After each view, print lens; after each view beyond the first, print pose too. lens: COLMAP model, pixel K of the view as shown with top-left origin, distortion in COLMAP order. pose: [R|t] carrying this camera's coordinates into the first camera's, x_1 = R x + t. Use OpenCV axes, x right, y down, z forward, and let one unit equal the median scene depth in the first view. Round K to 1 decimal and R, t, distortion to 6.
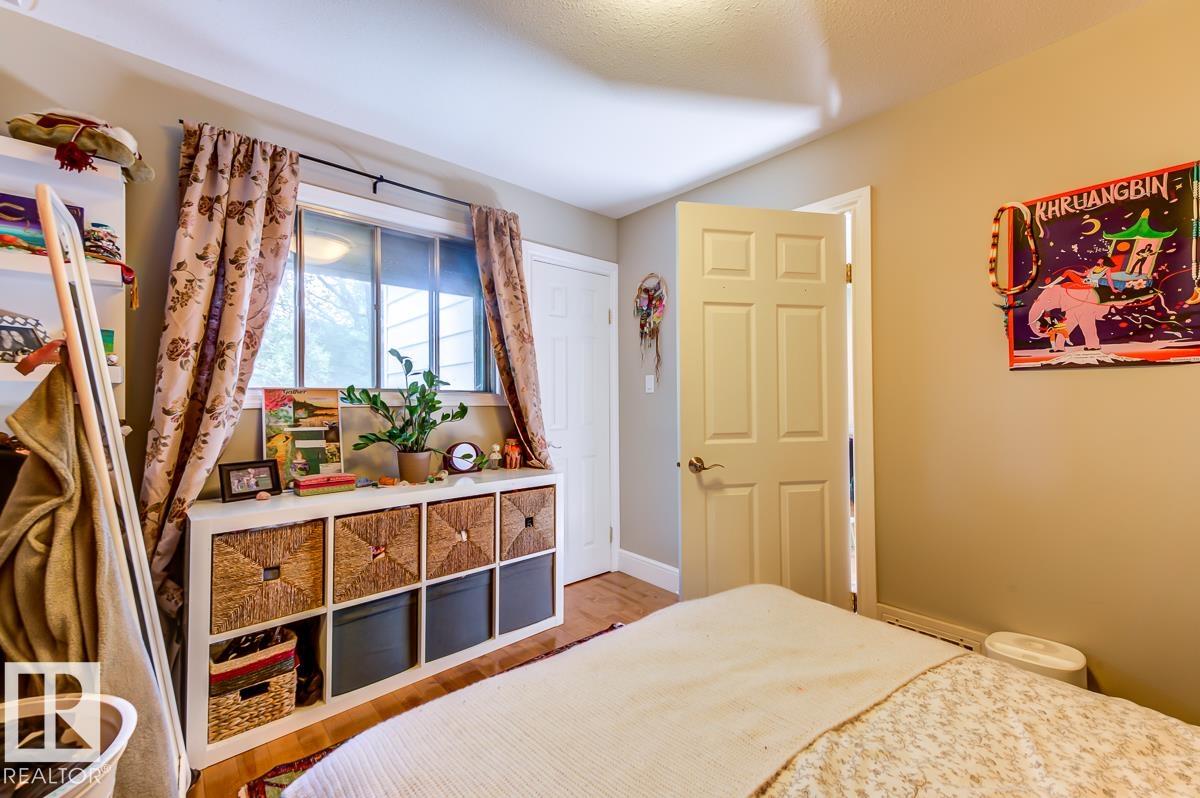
lens RADIAL K [[494.4, 0, 600.4], [0, 494.4, 397.8], [0, 0, 1]] dist [0.023127, -0.003117]
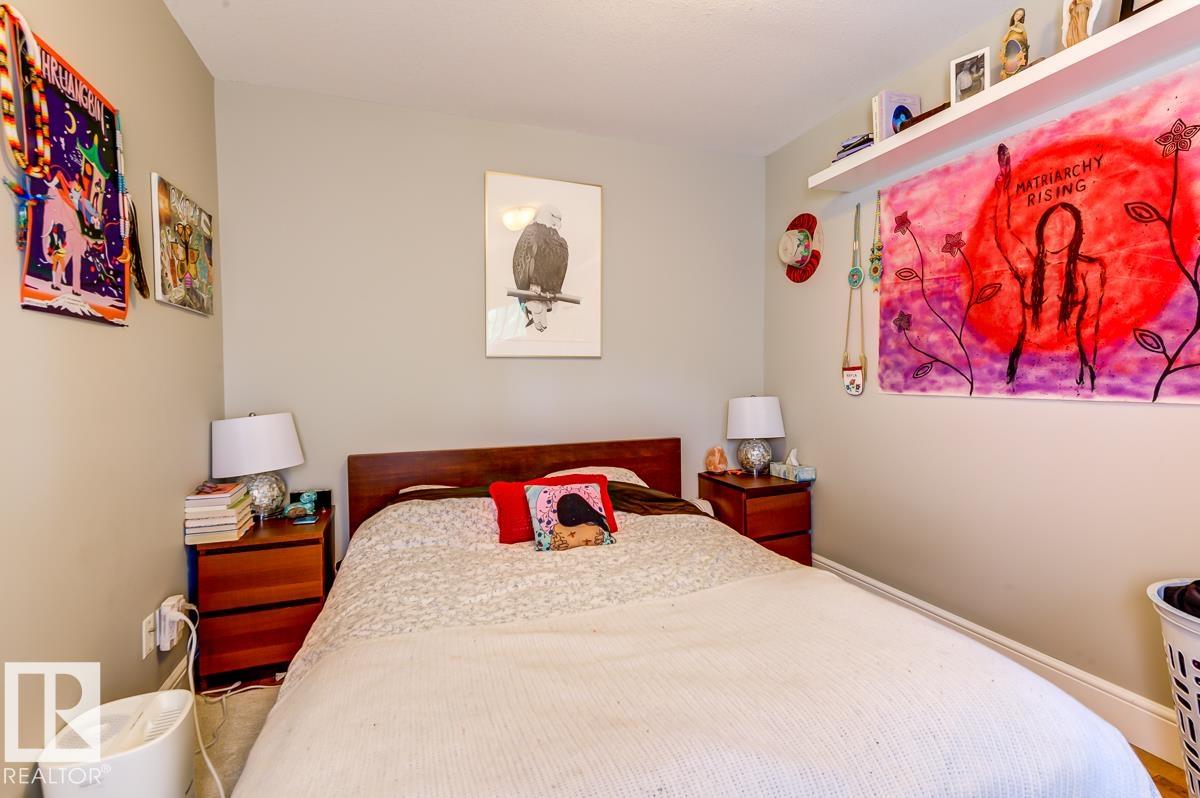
lens RADIAL K [[555.0, 0, 602.2], [0, 555.0, 389.2], [0, 0, 1]] dist [0.015780, -0.000513]
pose [[-0.931921, -0.004156, 0.362637, -0.031774], [0.000861, 0.999906, 0.013673, 0.030874], [-0.362659, 0.013054, -0.931830, 1.442972]]
